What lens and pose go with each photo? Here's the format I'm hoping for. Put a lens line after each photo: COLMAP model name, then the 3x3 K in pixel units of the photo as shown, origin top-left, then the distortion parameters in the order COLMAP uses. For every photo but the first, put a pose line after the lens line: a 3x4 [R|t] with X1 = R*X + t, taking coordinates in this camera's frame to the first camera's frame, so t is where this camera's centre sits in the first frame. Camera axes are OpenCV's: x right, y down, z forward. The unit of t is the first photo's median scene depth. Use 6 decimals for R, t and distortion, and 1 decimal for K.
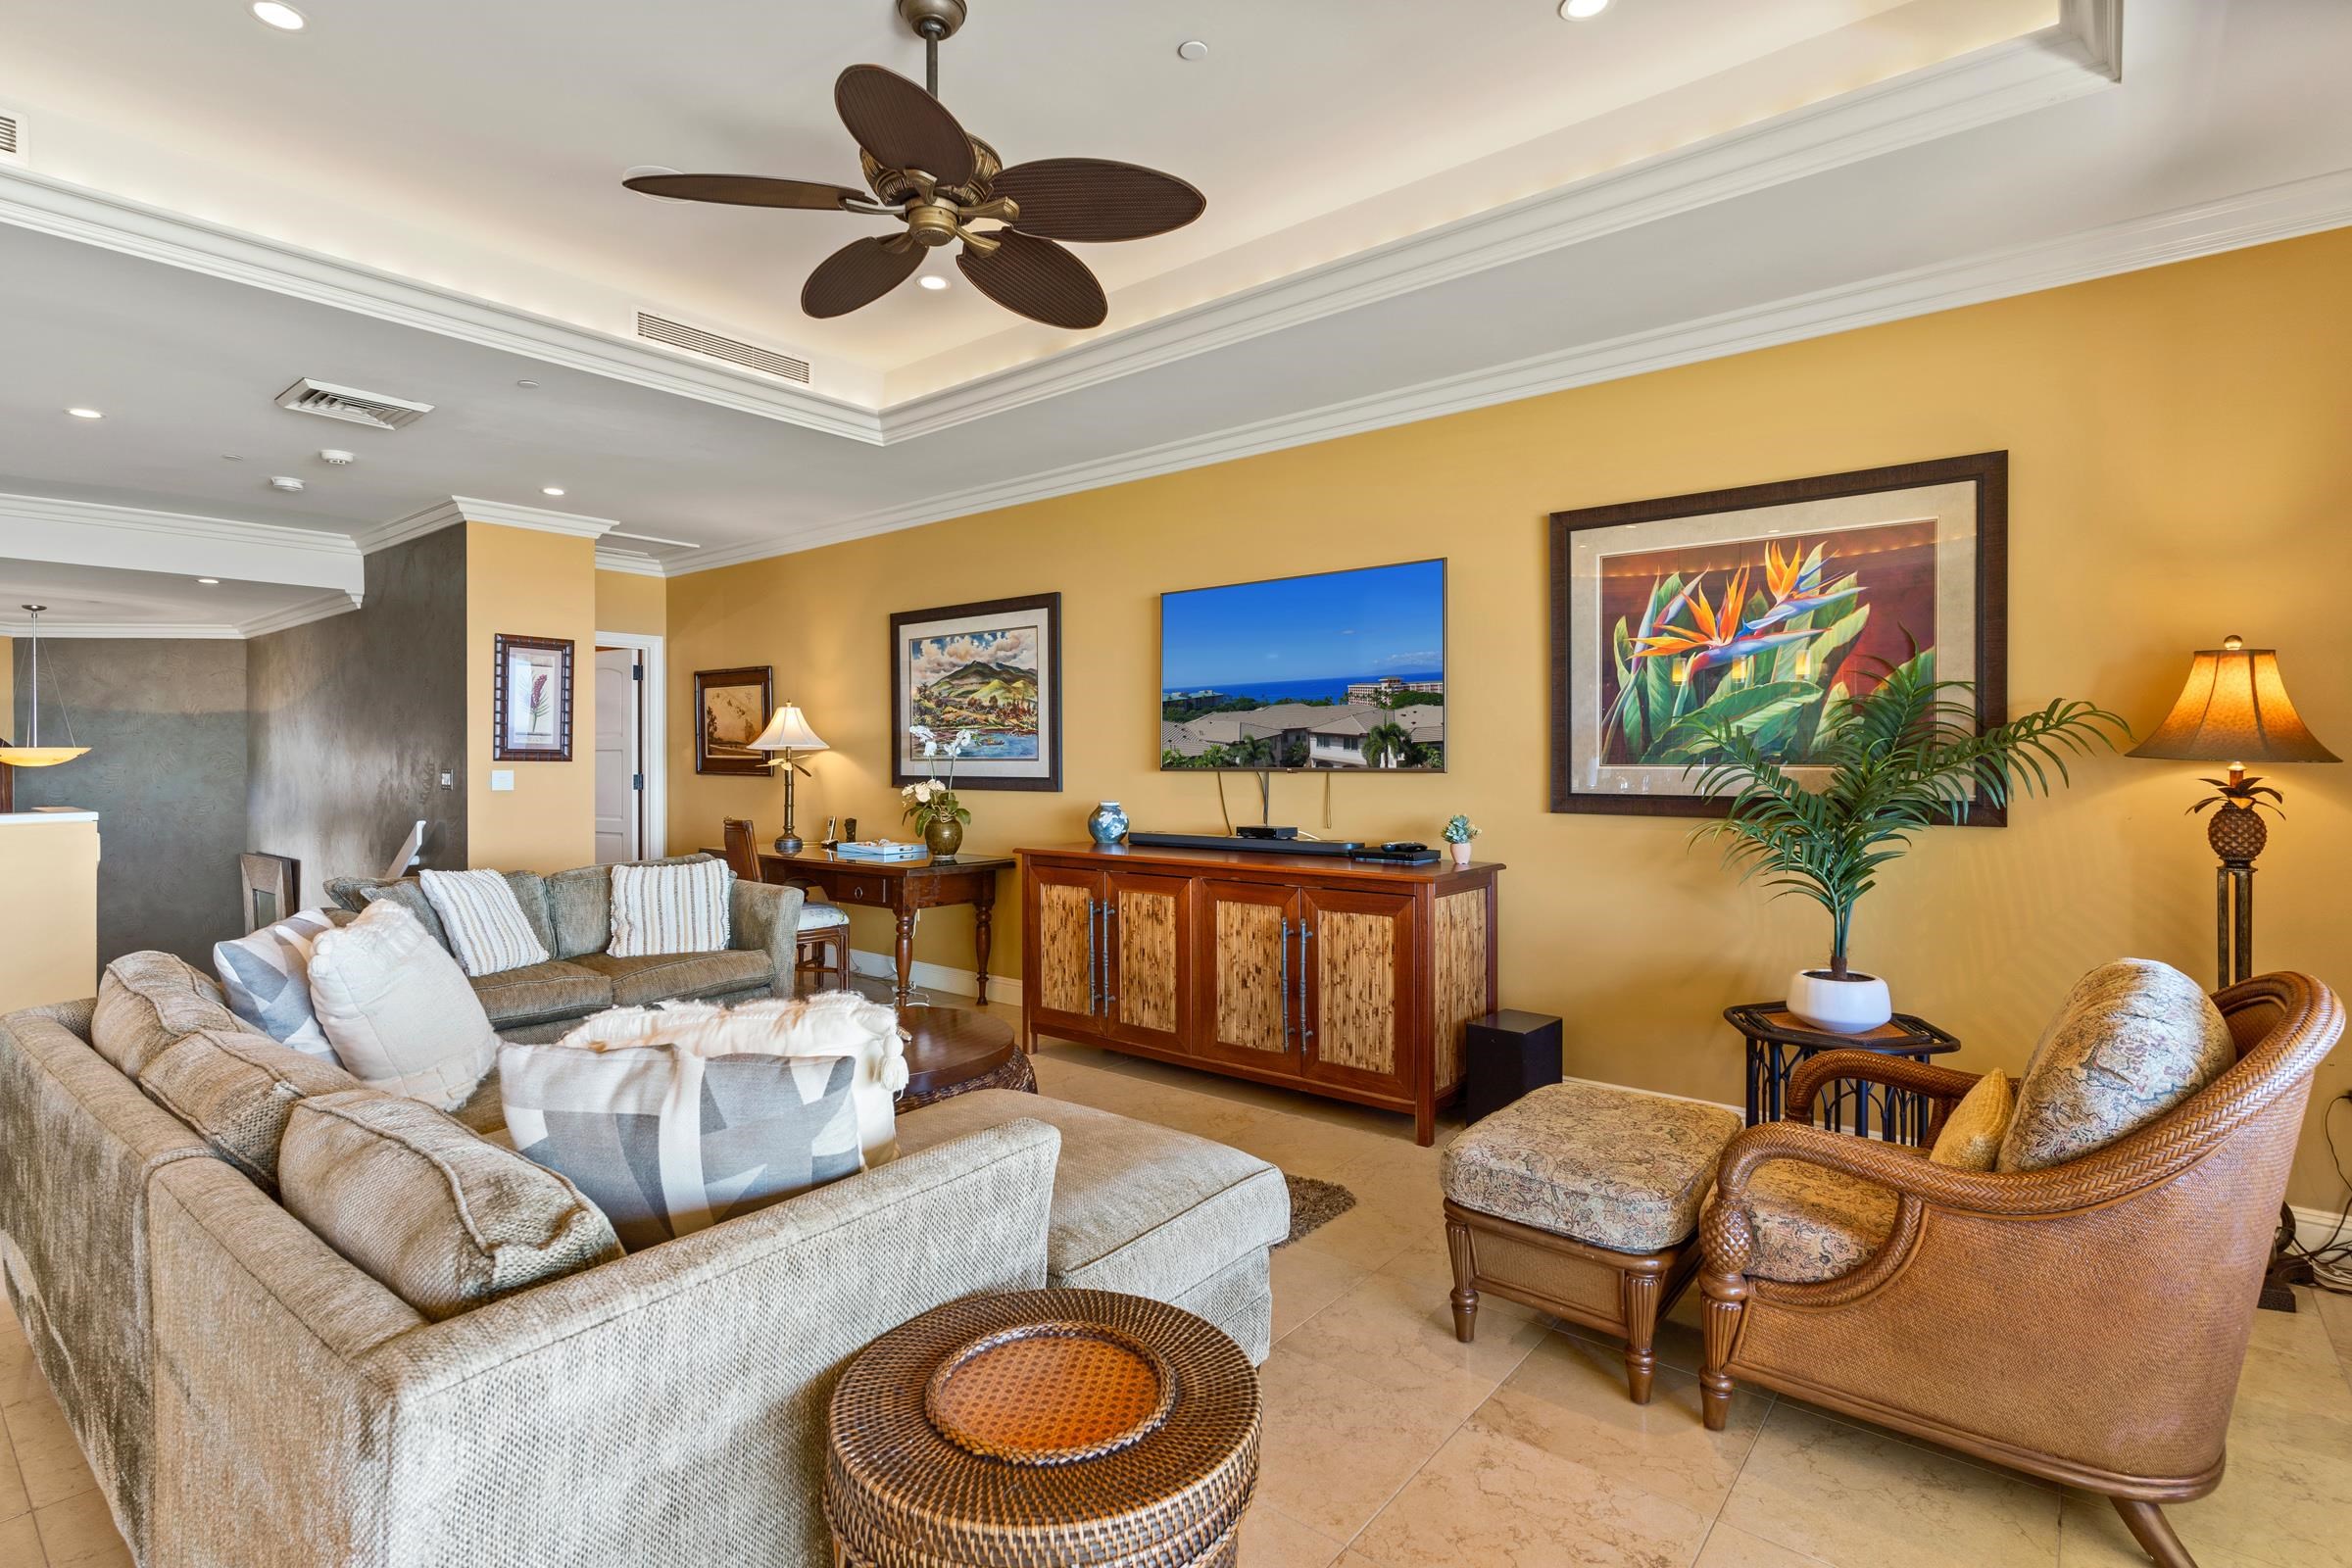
lens RADIAL K [[1123.6, 0, 1185.0], [0, 1123.6, 762.8], [0, 0, 1]] dist [0.003219, -0.001494]
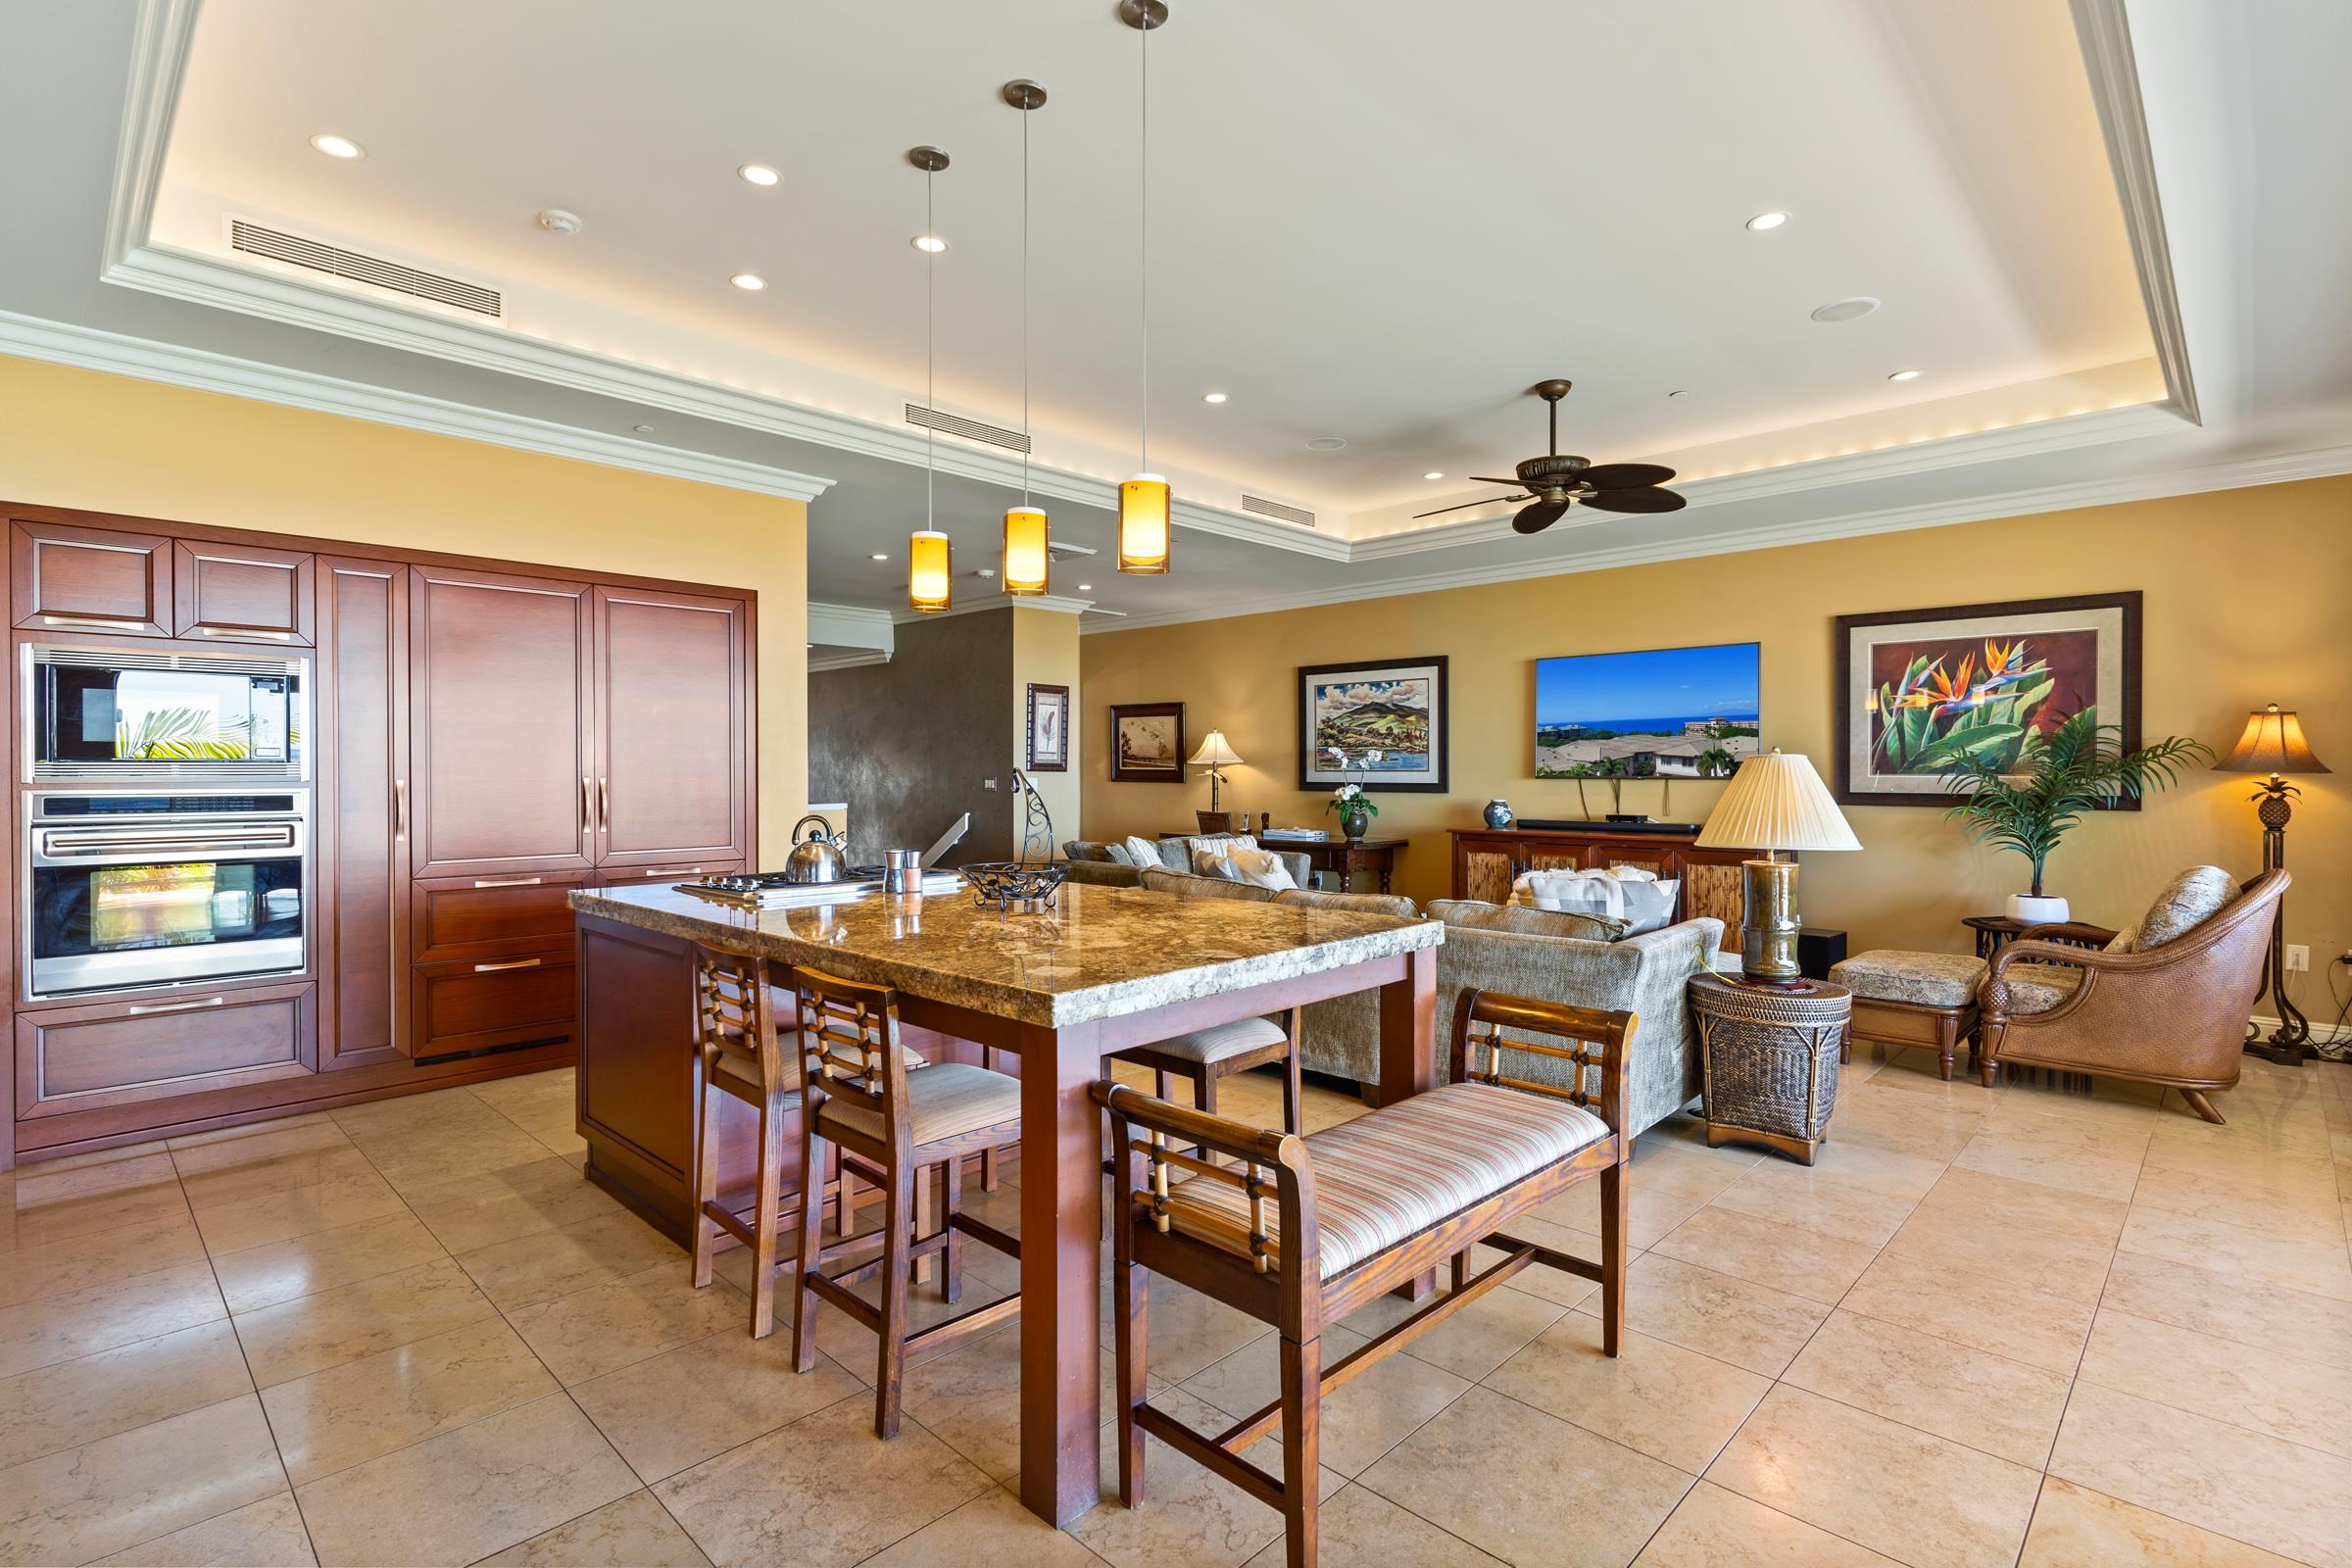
lens RADIAL K [[1123.6, 0, 1182.2], [0, 1123.6, 778.7], [0, 0, 1]] dist [0.003219, -0.001494]
pose [[0.996435, 0.001785, -0.084351, -0.431179], [-0.001464, 0.999991, 0.003867, 0.002716], [0.084357, -0.003730, 0.996429, -0.617520]]
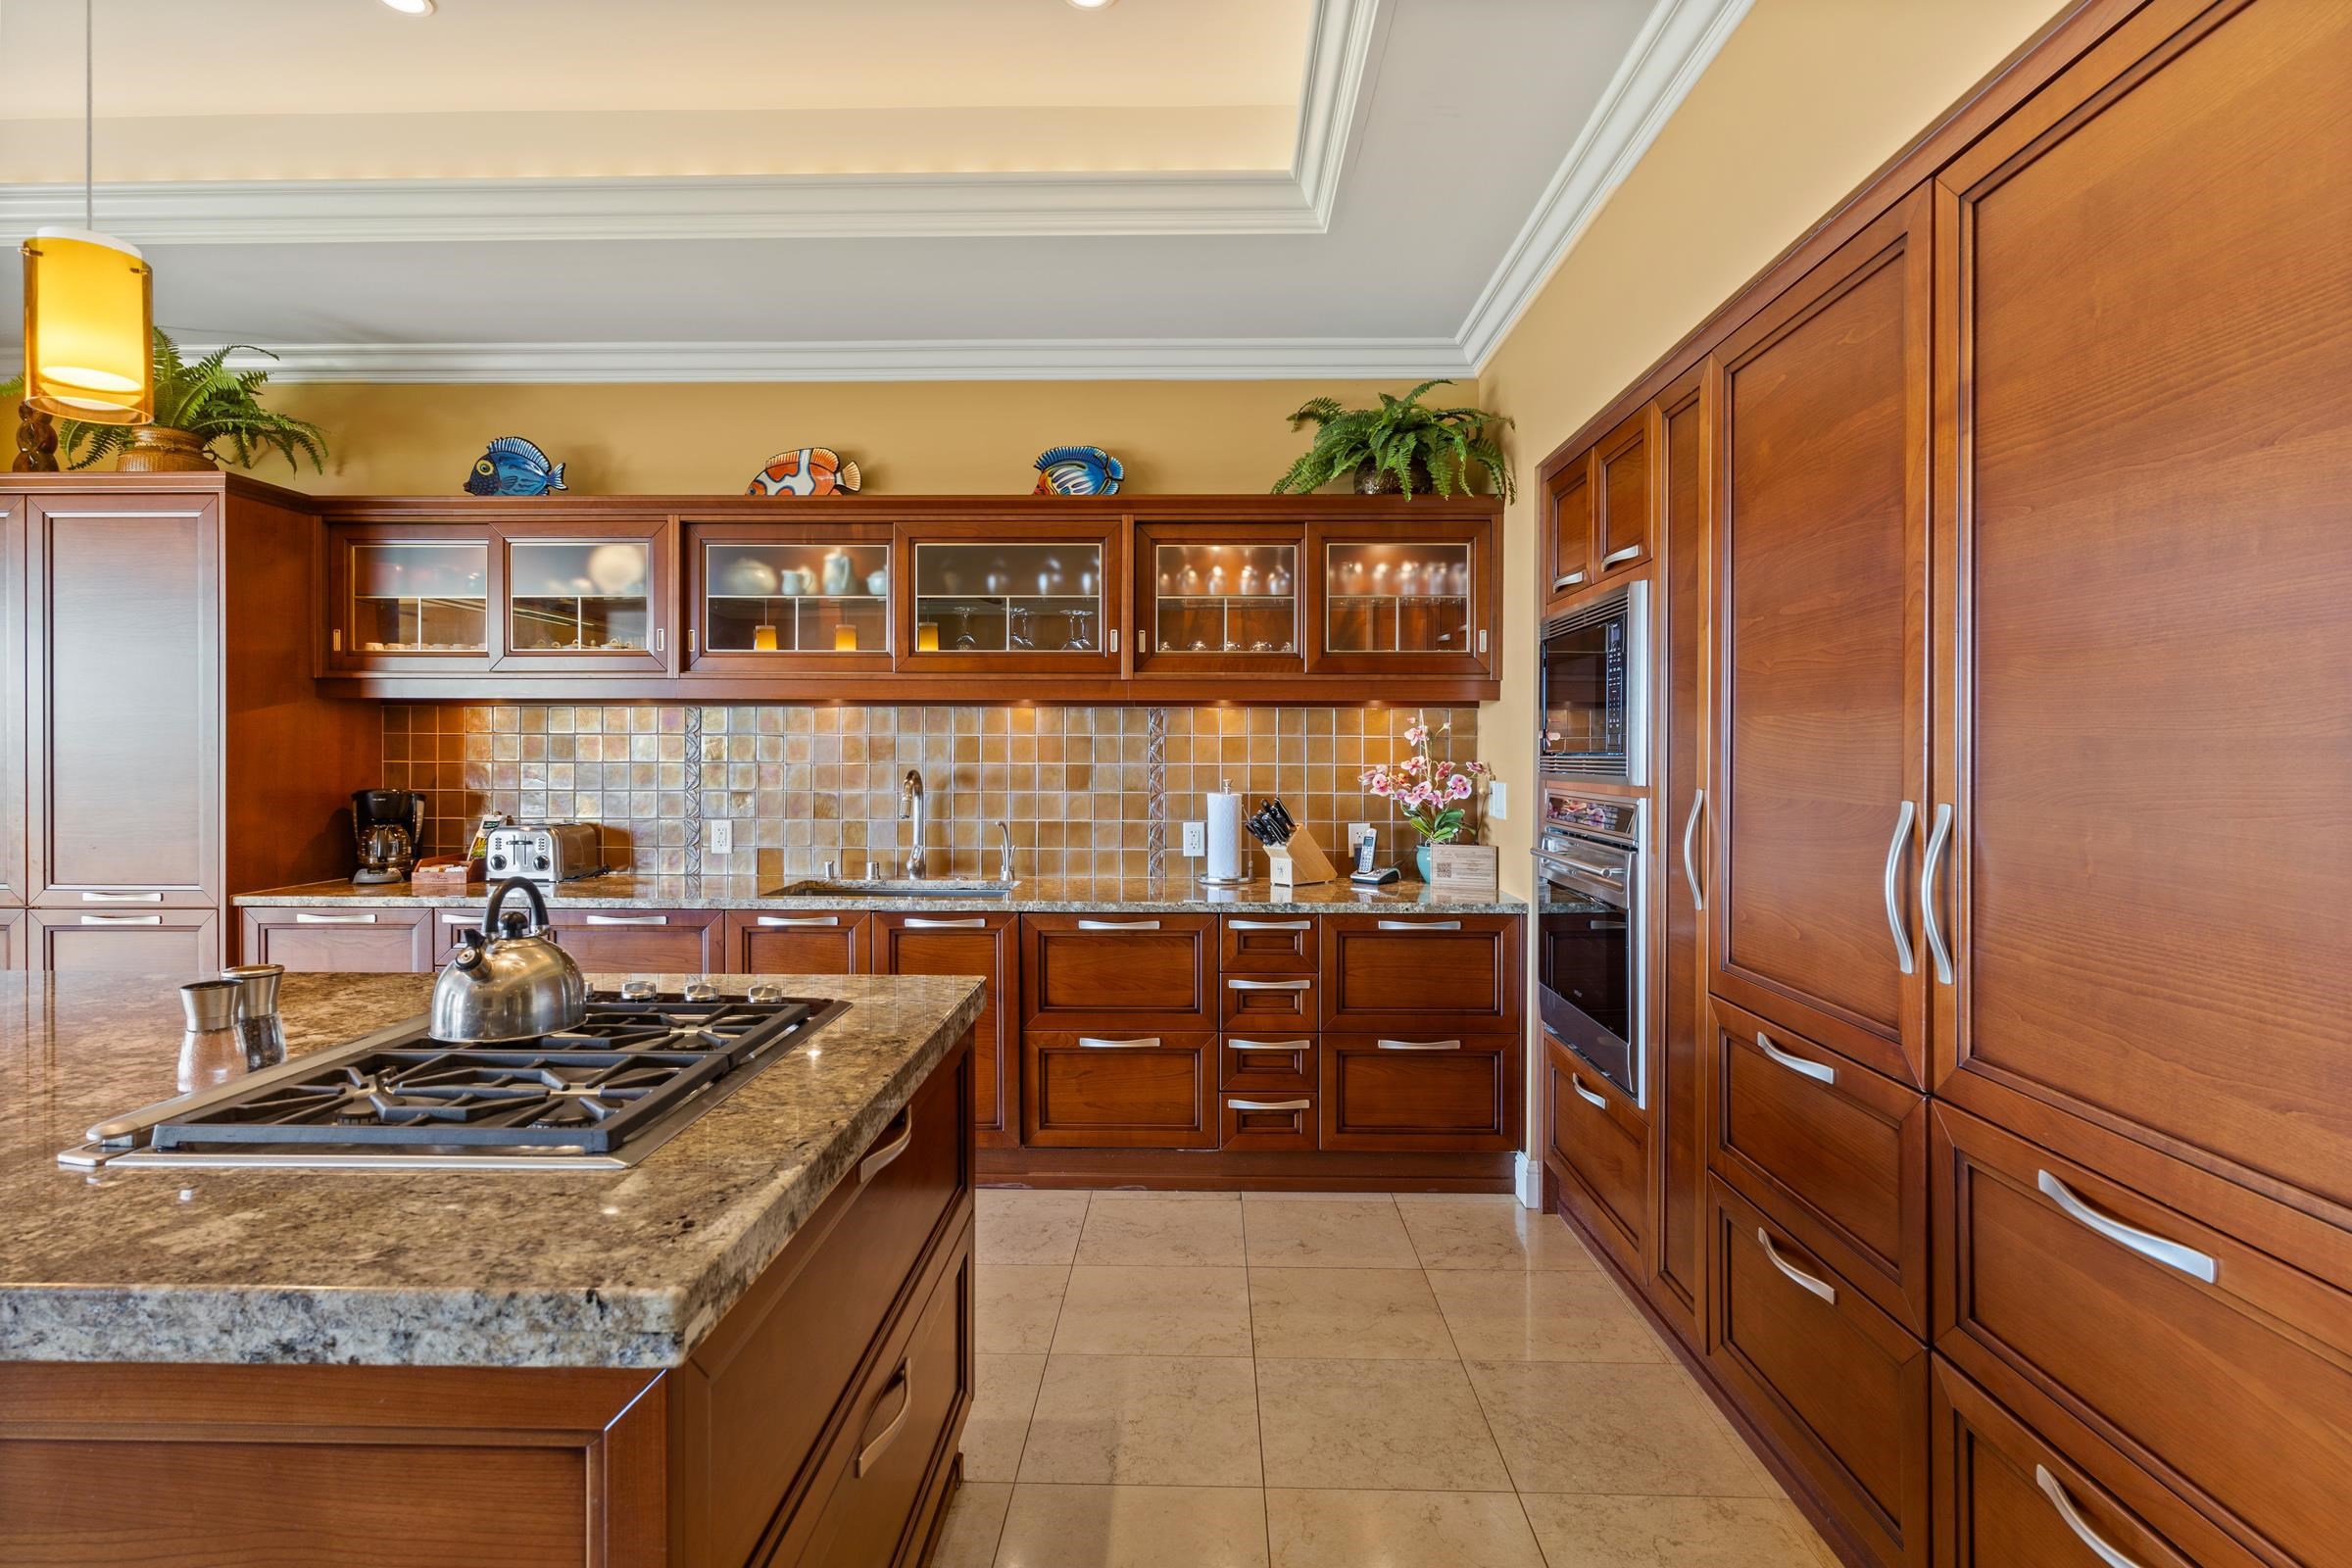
lens RADIAL K [[1159.5, 0, 1180.6], [0, 1159.5, 759.4], [0, 0, 1]] dist [-0.002264, -0.002348]
pose [[-0.791379, 0.003200, -0.611318, -0.709752], [-0.003189, 0.999951, 0.009363, -0.008812], [0.611318, 0.009359, -0.791330, 0.595058]]
